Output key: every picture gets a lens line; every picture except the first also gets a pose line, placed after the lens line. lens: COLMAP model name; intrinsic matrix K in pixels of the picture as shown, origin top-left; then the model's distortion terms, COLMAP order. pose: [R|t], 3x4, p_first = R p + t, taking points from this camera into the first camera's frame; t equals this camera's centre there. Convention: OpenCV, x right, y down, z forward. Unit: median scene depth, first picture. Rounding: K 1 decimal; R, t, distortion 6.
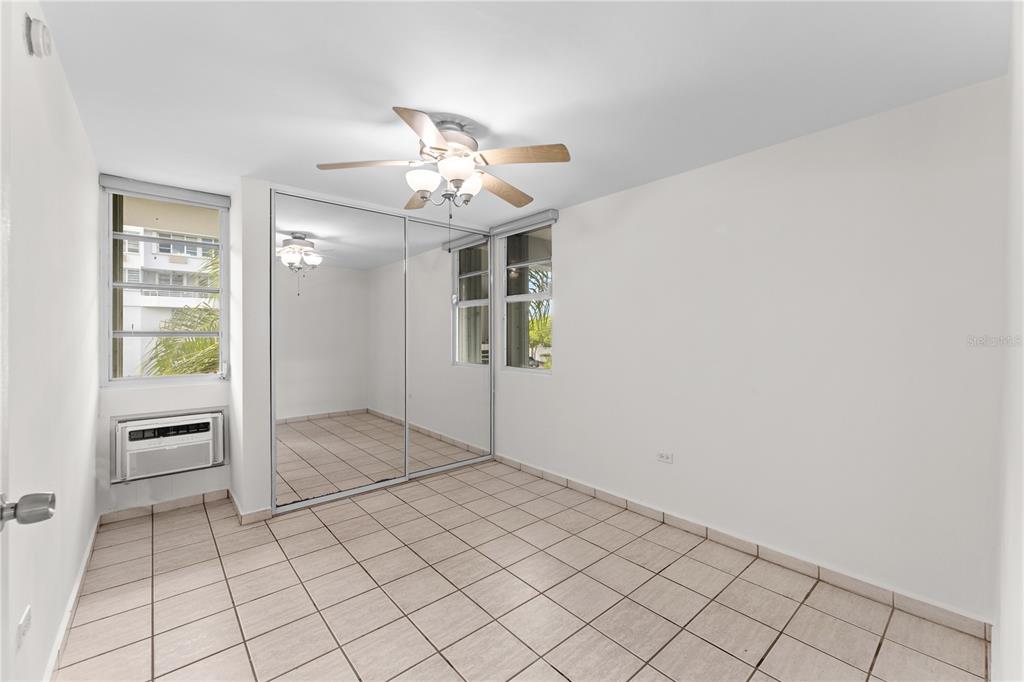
lens RADIAL K [[413.4, 0, 511.9], [0, 413.4, 337.5], [0, 0, 1]] dist [-0.000954, 0.000530]
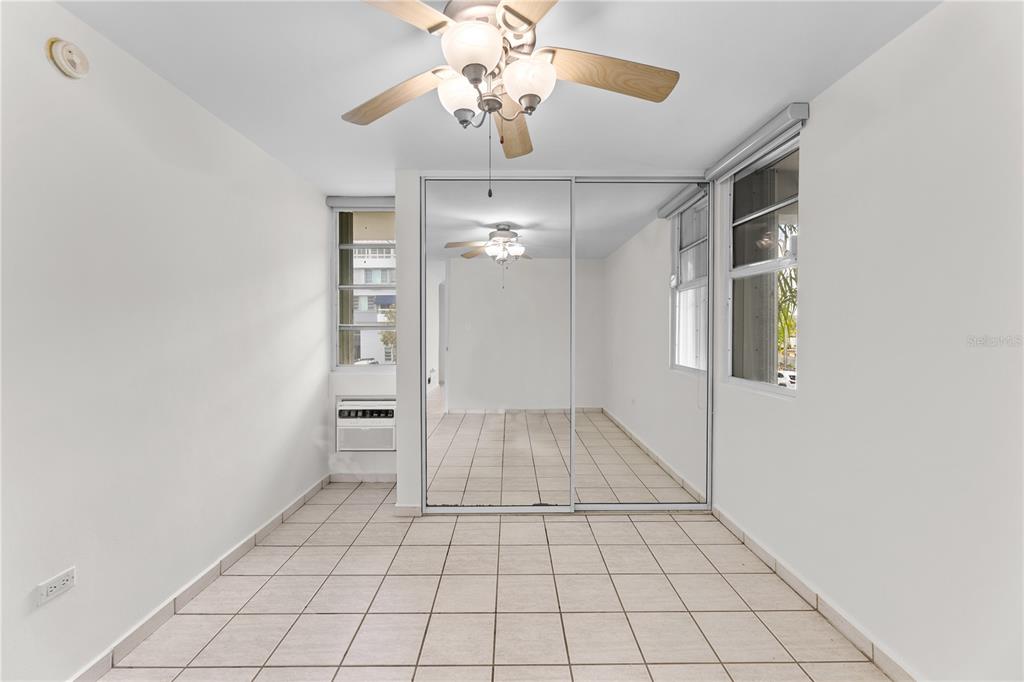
lens RADIAL K [[413.4, 0, 513.4], [0, 413.4, 335.0], [0, 0, 1]] dist [-0.000954, 0.000530]
pose [[0.765661, 0.010140, -0.643165, 0.171742], [-0.004594, 0.999936, 0.010296, -0.001191], [0.643228, -0.004929, 0.765659, 0.330323]]
